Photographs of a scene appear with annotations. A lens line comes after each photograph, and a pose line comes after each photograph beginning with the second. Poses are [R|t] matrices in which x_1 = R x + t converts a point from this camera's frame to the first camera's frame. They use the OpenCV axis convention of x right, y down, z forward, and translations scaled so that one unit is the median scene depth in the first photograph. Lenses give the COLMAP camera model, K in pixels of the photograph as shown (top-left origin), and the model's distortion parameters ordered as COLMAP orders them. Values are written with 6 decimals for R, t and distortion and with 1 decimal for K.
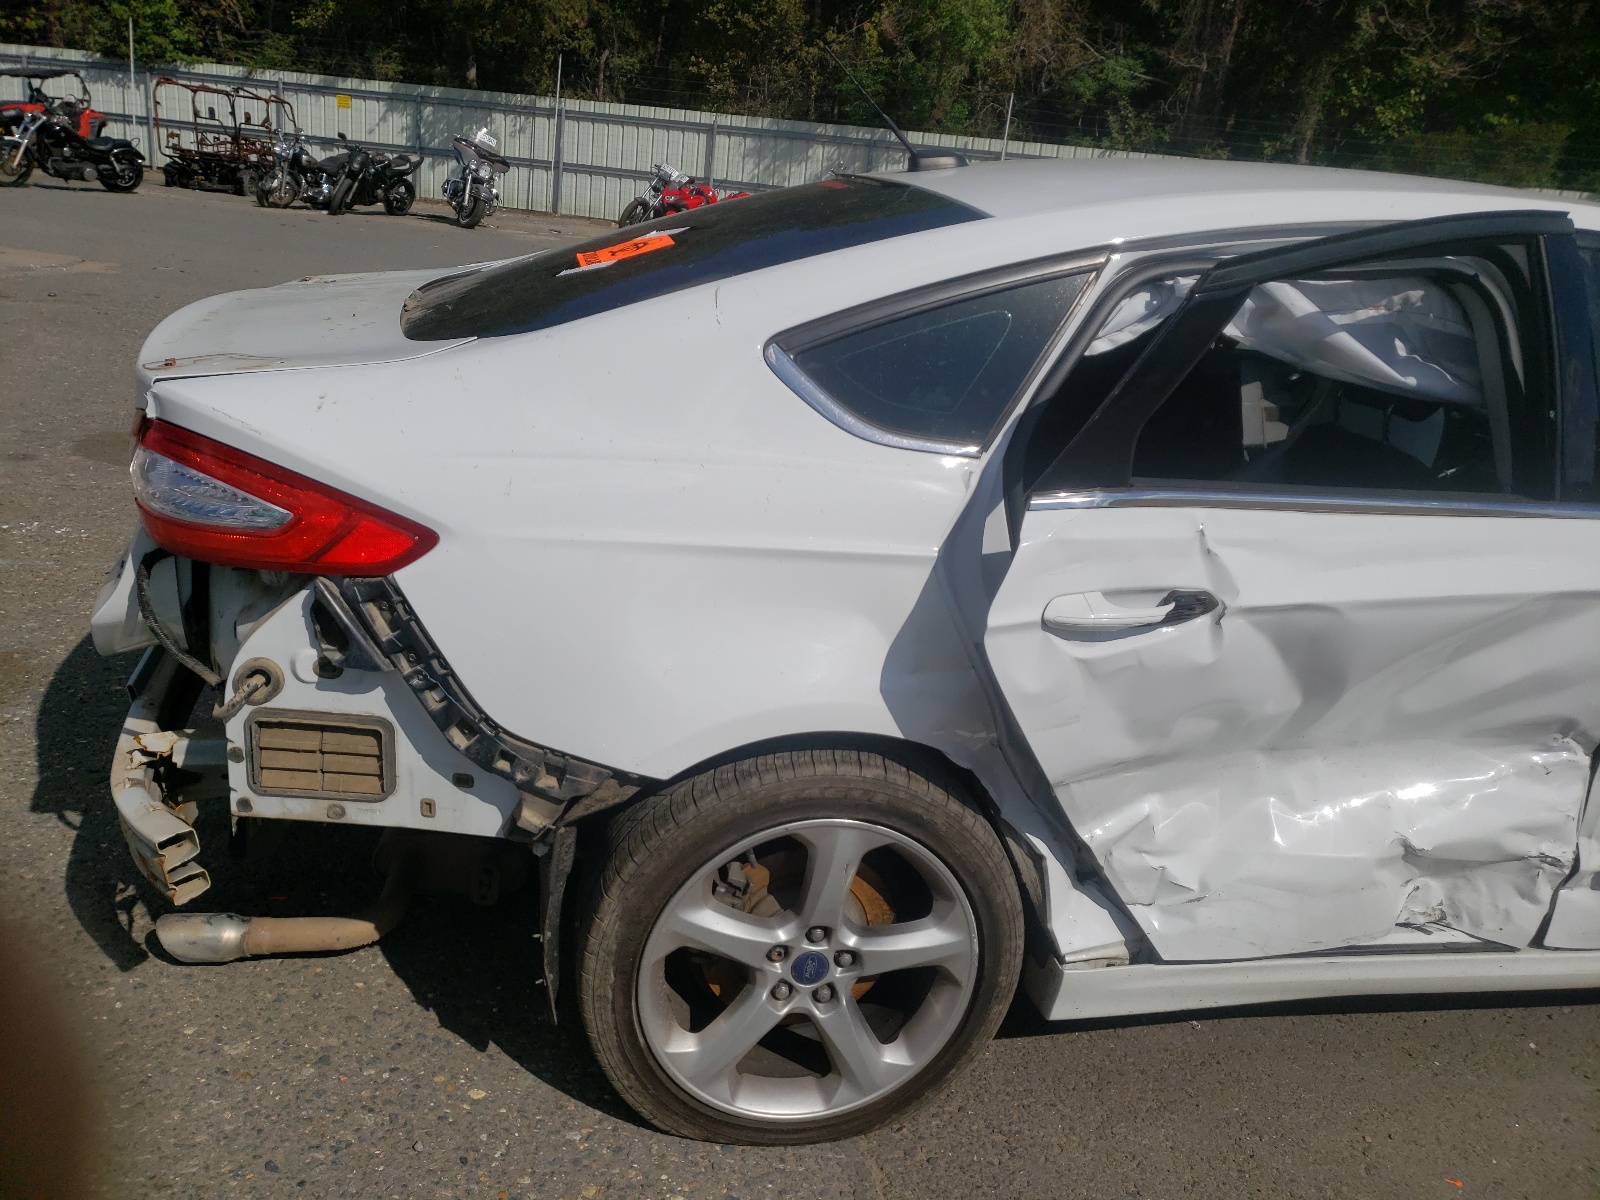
lens RADIAL K [[1206.9, 0, 804.5], [0, 1206.9, 594.6], [0, 0, 1]] dist [0.004601, 0.010240]
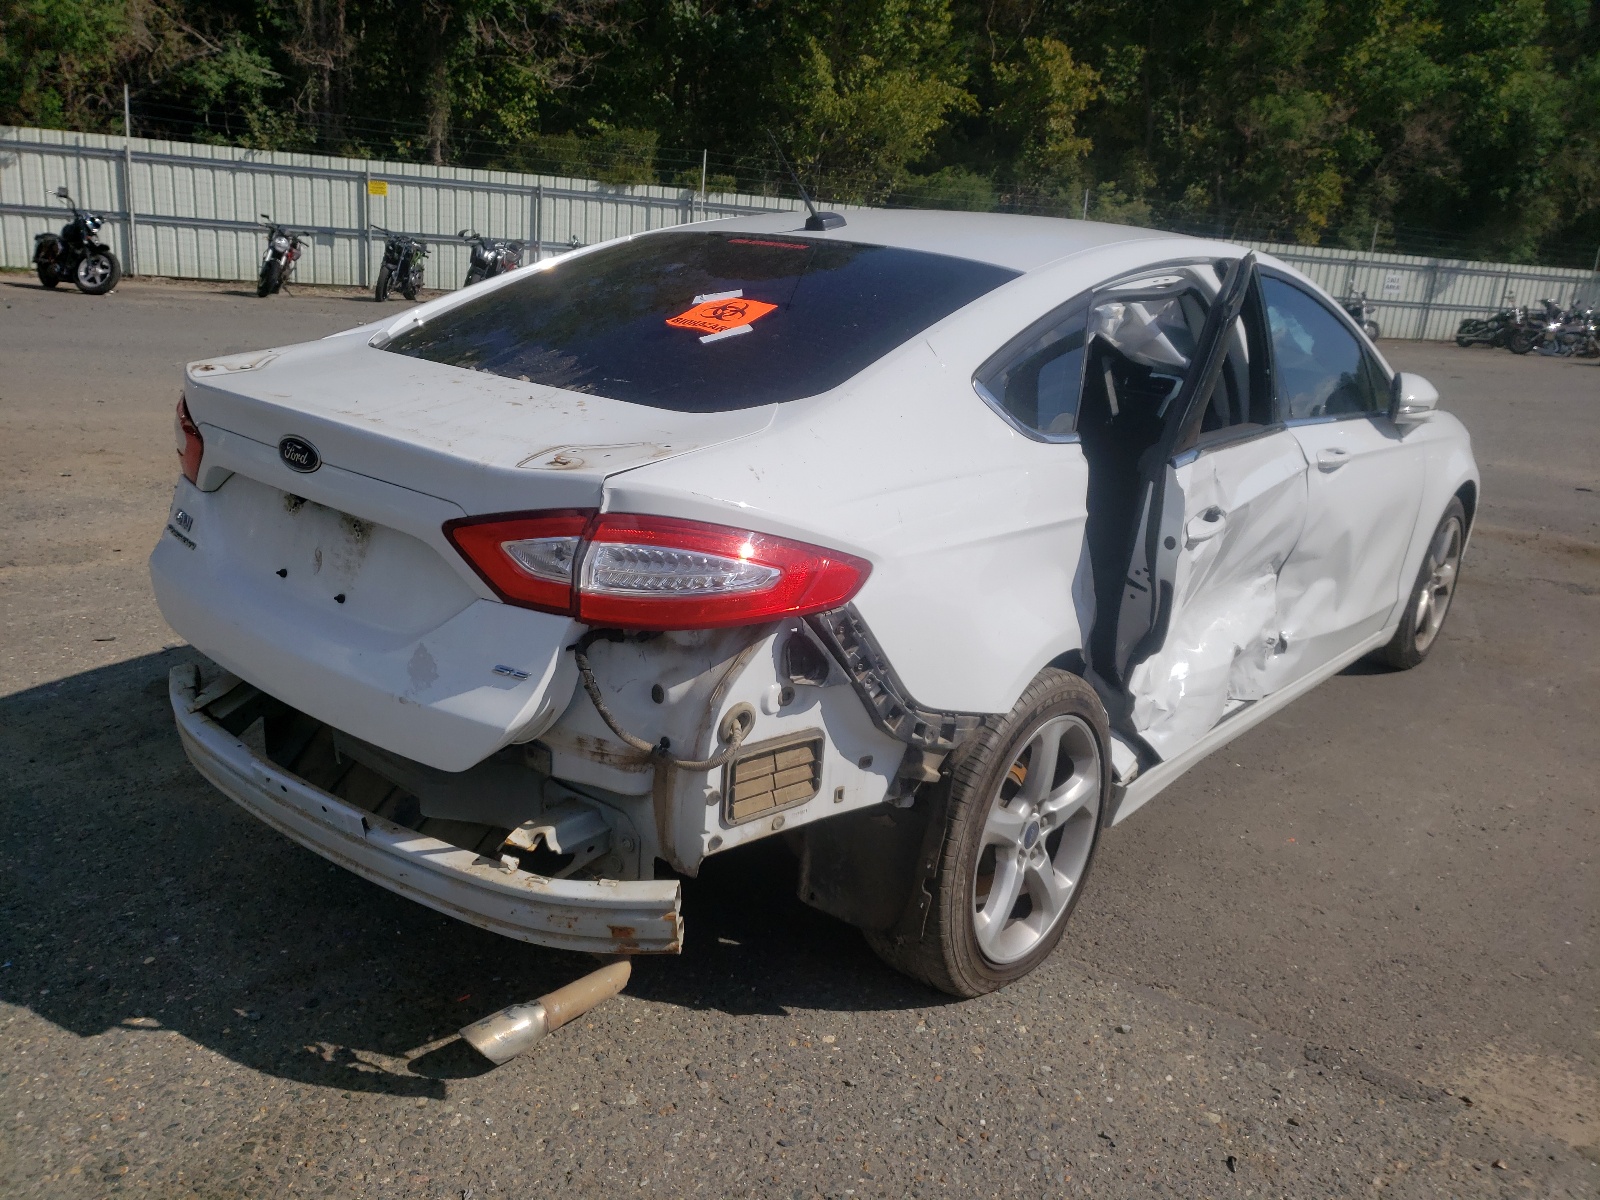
lens RADIAL K [[1206.9, 0, 804.5], [0, 1206.9, 594.6], [0, 0, 1]] dist [0.004601, 0.010240]
pose [[0.787174, -0.209978, 0.579885, -0.373317], [0.208509, 0.975499, 0.070187, -0.041010], [-0.580415, 0.065662, 0.811670, 0.012753]]
